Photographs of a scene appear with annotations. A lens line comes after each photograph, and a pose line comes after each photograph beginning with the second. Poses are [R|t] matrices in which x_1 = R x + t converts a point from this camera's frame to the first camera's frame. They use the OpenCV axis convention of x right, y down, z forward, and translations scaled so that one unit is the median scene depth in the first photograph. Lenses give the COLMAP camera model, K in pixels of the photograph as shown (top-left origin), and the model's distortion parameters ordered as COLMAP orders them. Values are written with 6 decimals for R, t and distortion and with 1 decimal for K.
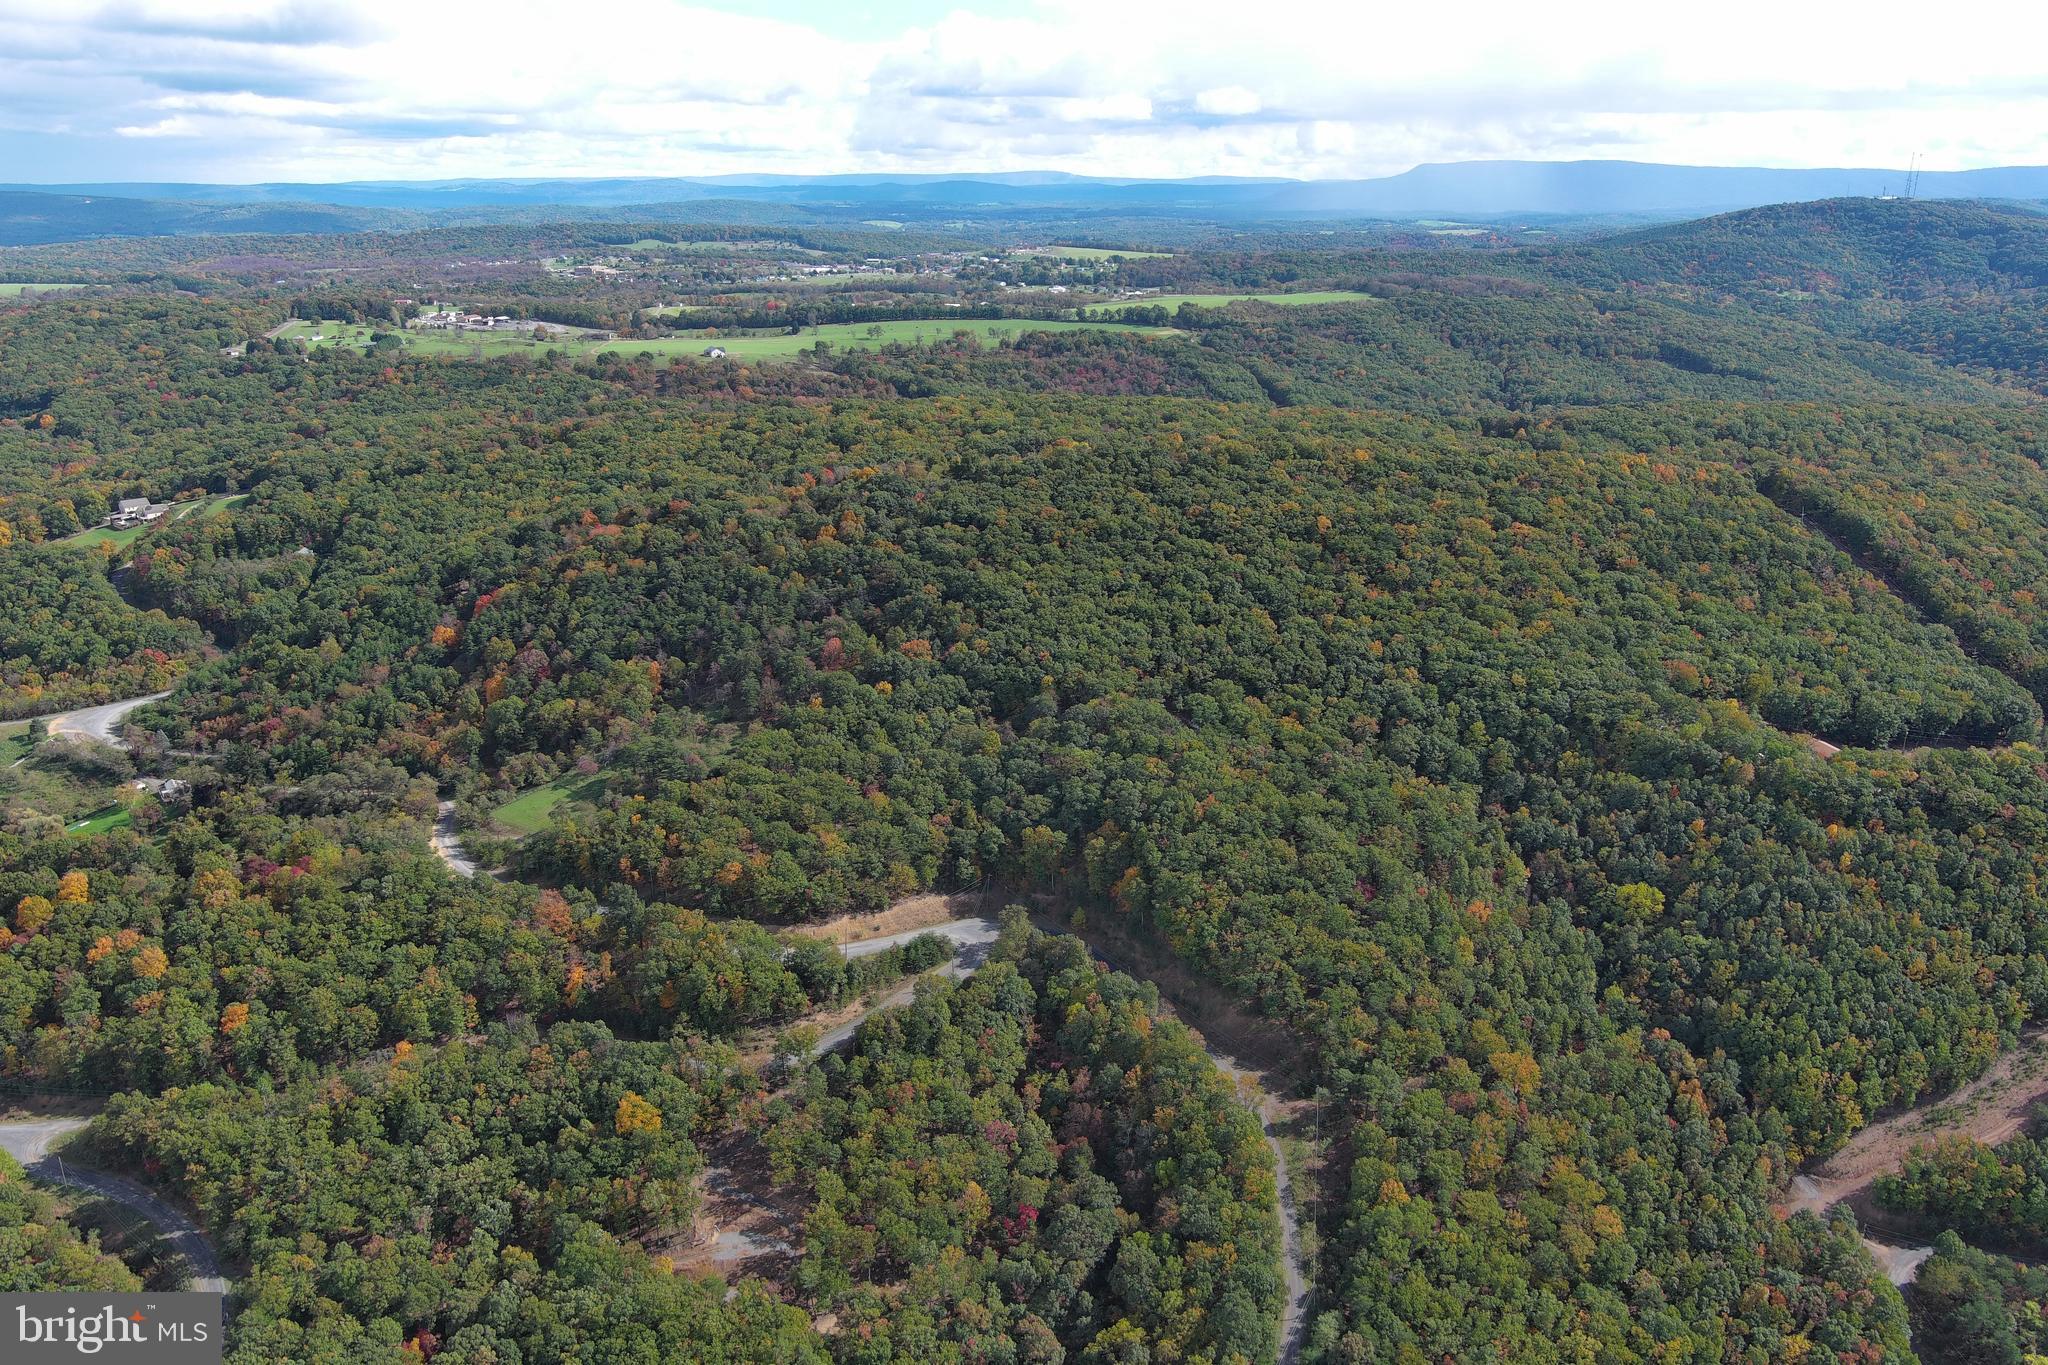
lens RADIAL K [[1585.9, 0, 1021.4], [0, 1585.9, 682.7], [0, 0, 1]] dist [0.025476, -0.025652]
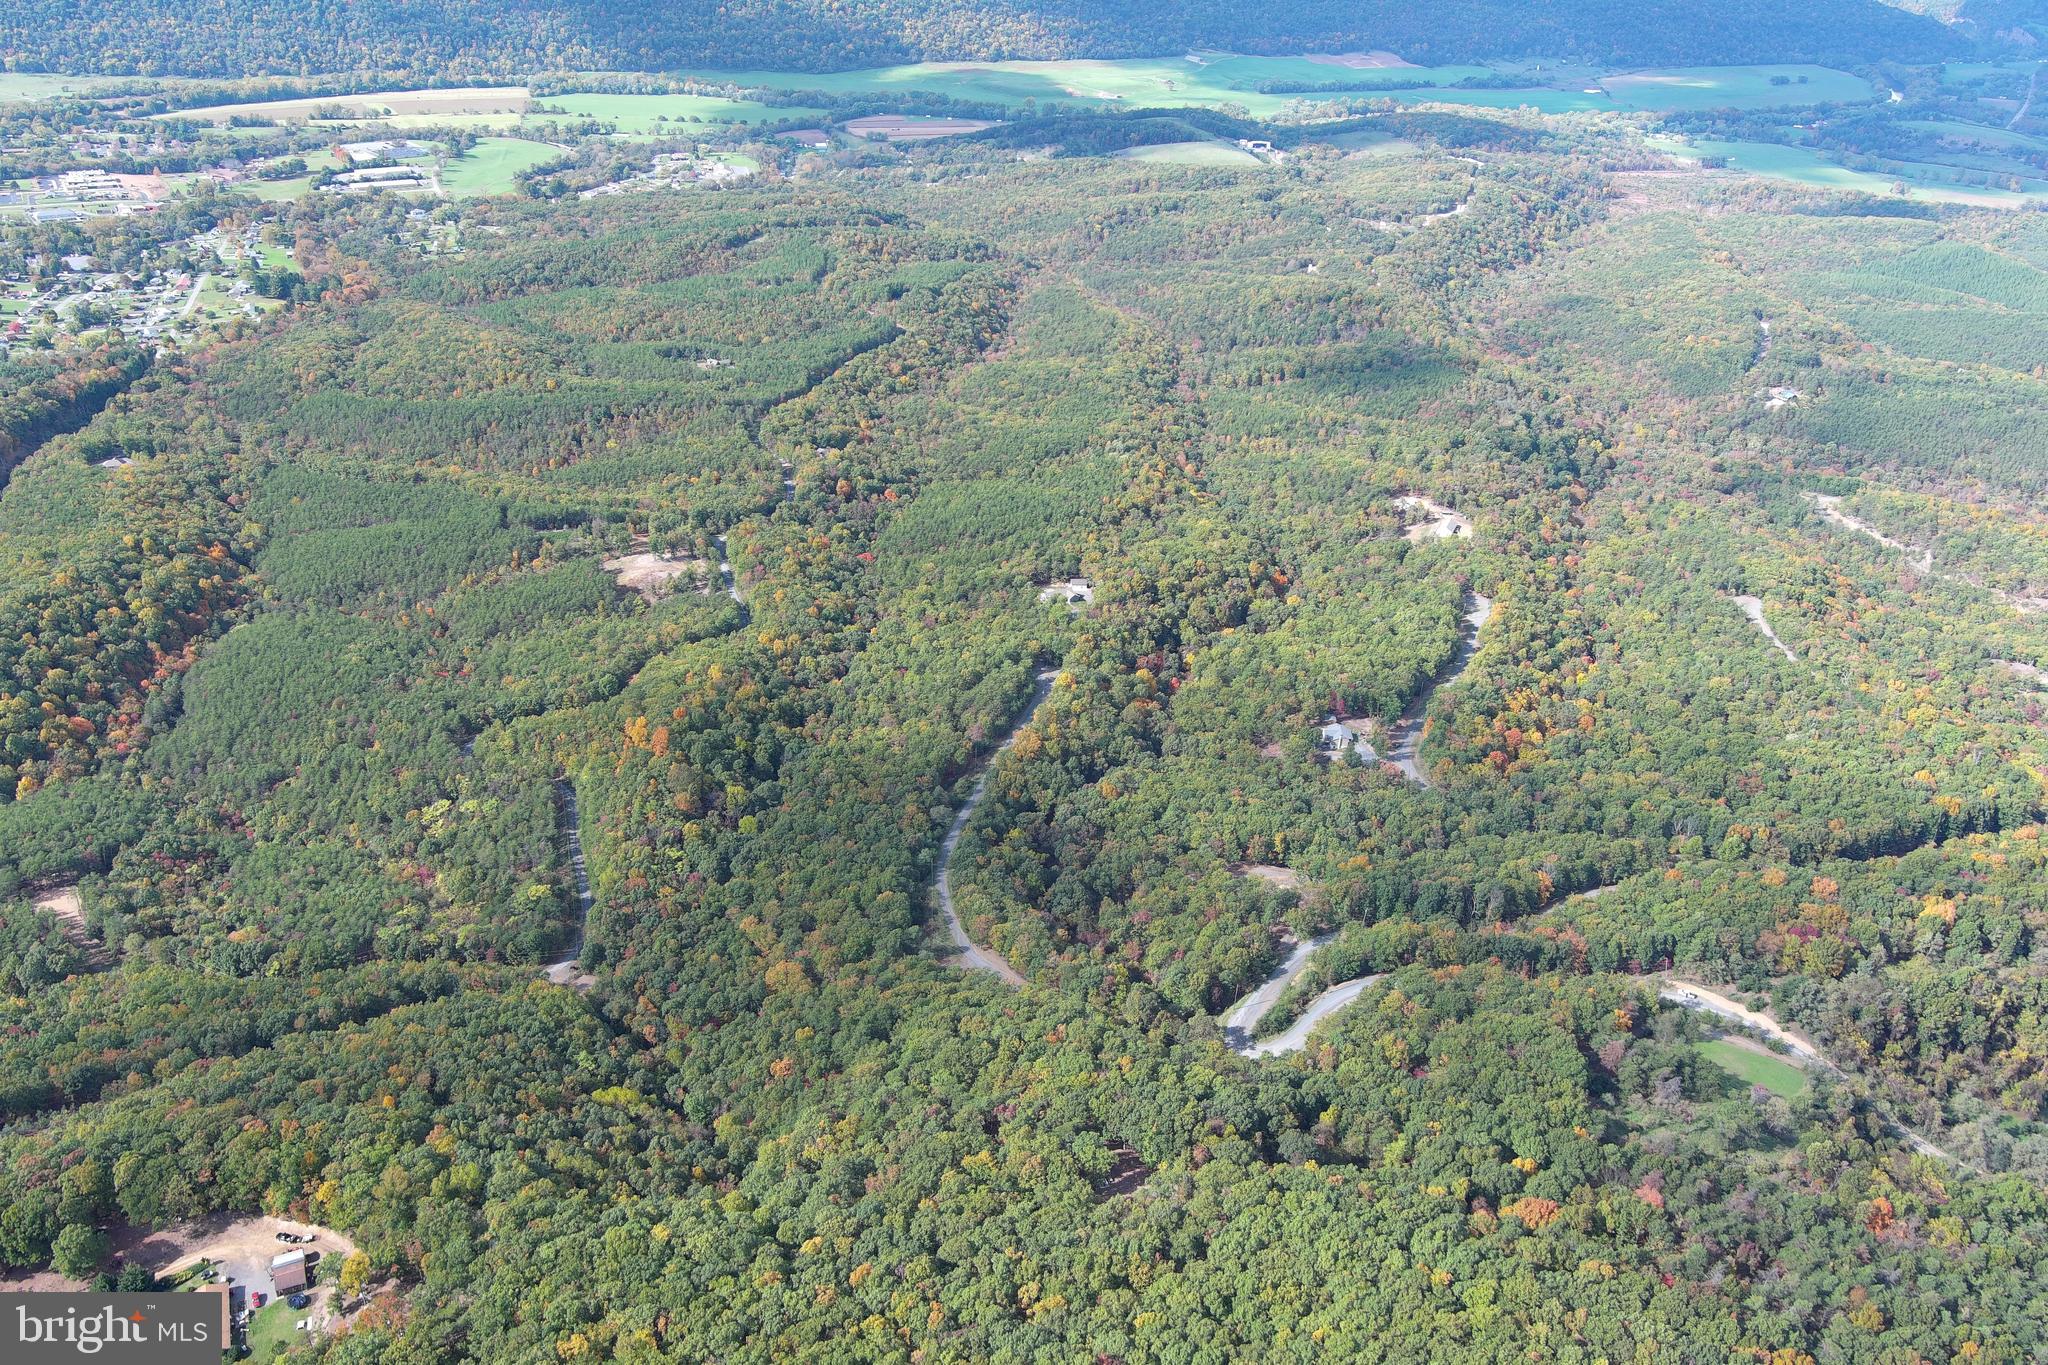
lens RADIAL K [[1585.9, 0, 1027.3], [0, 1585.9, 694.1], [0, 0, 1]] dist [0.025476, -0.025652]
pose [[-0.972250, 0.069919, -0.223251, 0.291409], [-0.117804, 0.678155, 0.725416, -0.660592], [0.202119, 0.731586, -0.651099, 1.281290]]
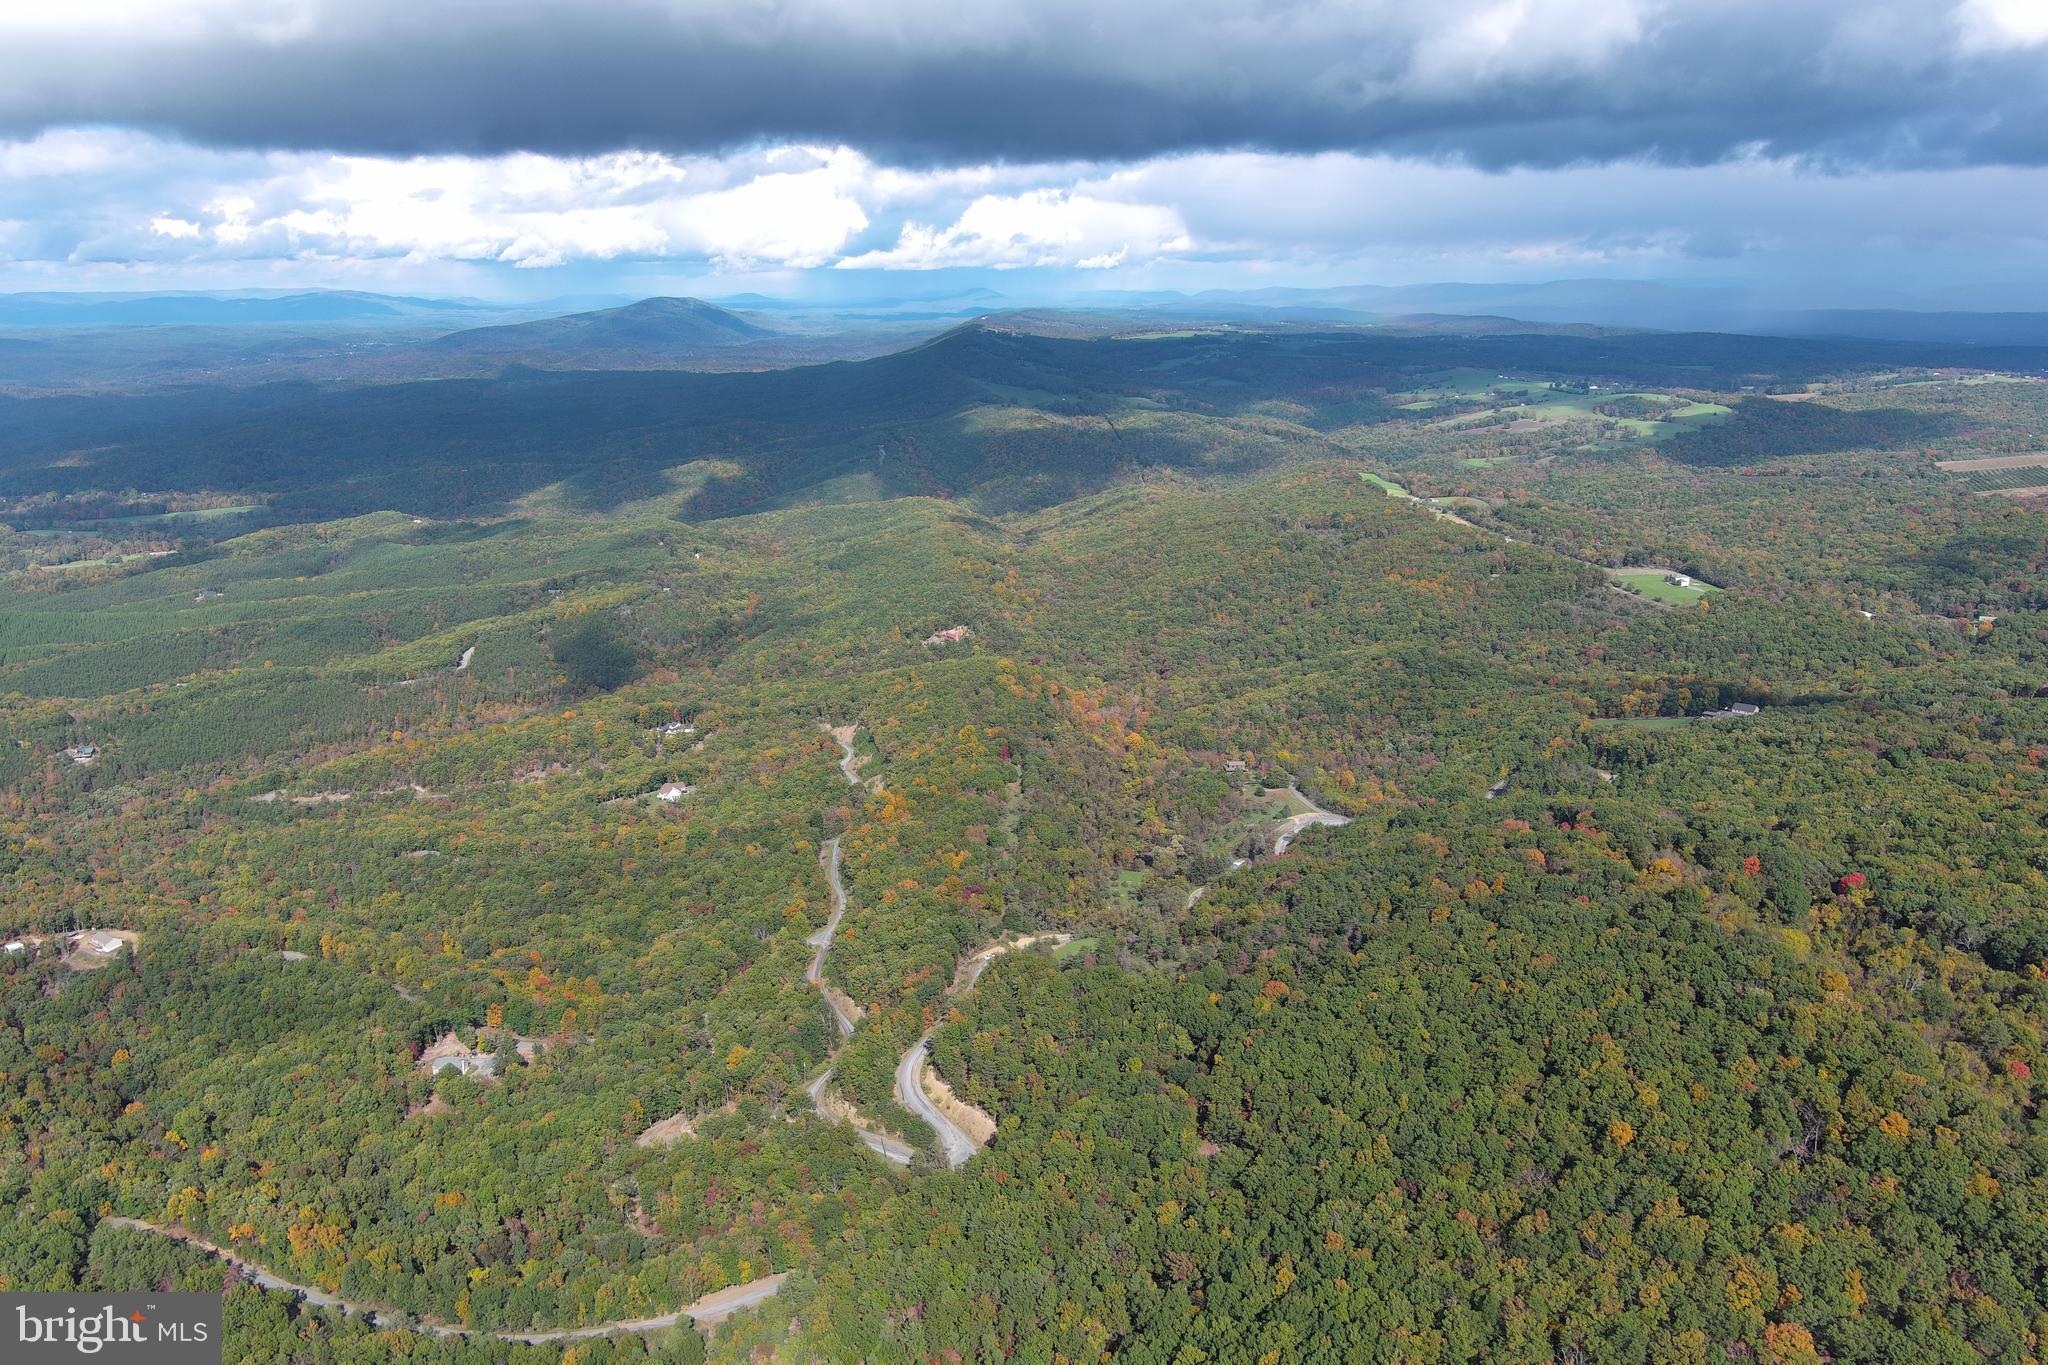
lens RADIAL K [[1585.9, 0, 1026.1], [0, 1585.9, 673.0], [0, 0, 1]] dist [0.025476, -0.025652]
pose [[0.001081, 0.237918, -0.971285, 0.930611], [-0.296553, 0.927669, 0.226904, -0.418705], [0.955016, 0.287792, 0.071559, 0.737320]]
